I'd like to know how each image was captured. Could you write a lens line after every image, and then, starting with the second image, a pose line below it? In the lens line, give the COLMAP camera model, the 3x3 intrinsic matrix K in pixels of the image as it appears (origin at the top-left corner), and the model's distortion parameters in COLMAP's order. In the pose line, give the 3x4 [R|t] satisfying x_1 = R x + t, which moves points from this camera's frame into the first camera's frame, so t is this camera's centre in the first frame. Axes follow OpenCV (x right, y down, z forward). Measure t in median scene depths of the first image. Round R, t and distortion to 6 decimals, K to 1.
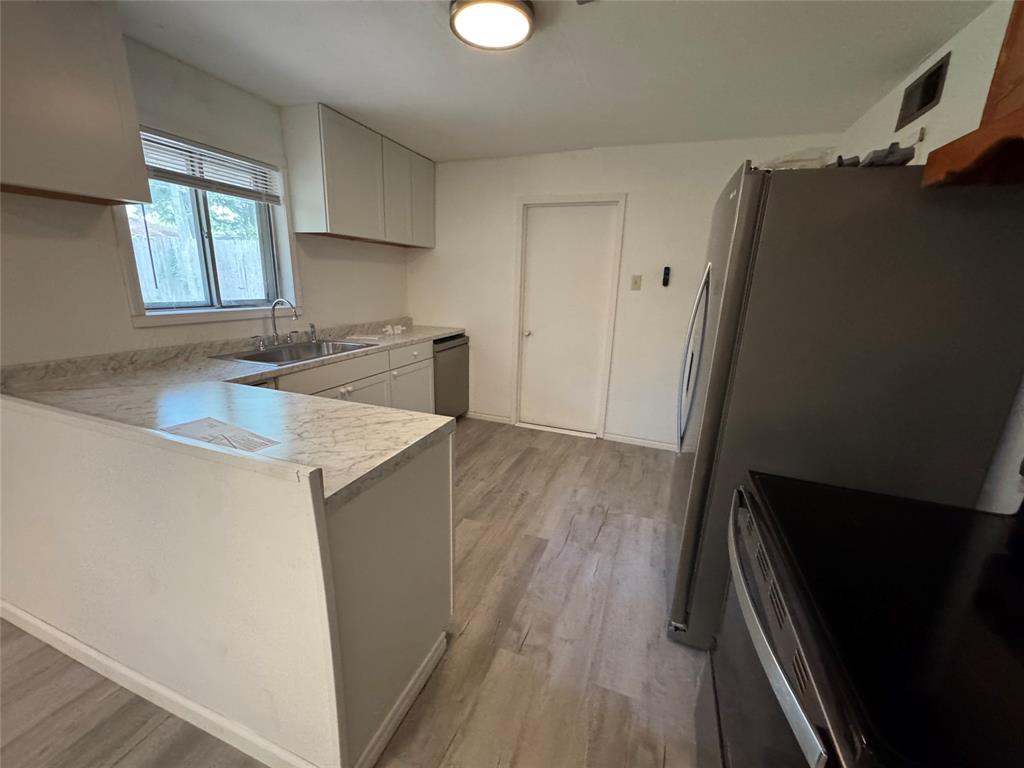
lens RADIAL K [[409.3, 0, 512.0], [0, 409.3, 384.0], [0, 0, 1]] dist [-0.000224, -0.000491]
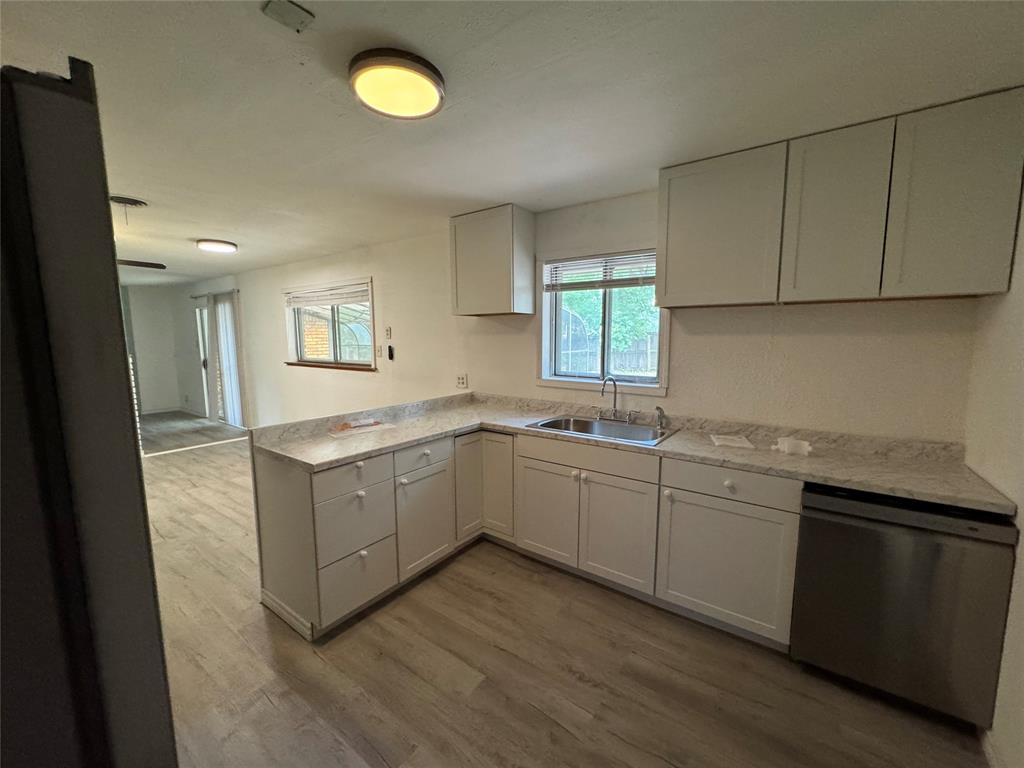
lens RADIAL K [[409.3, 0, 512.0], [0, 409.3, 384.0], [0, 0, 1]] dist [-0.000224, -0.000491]
pose [[-0.260476, 0.077091, -0.962398, 0.533663], [-0.249469, 0.957582, 0.144225, -0.290525], [0.932694, 0.277656, -0.230195, 1.058277]]
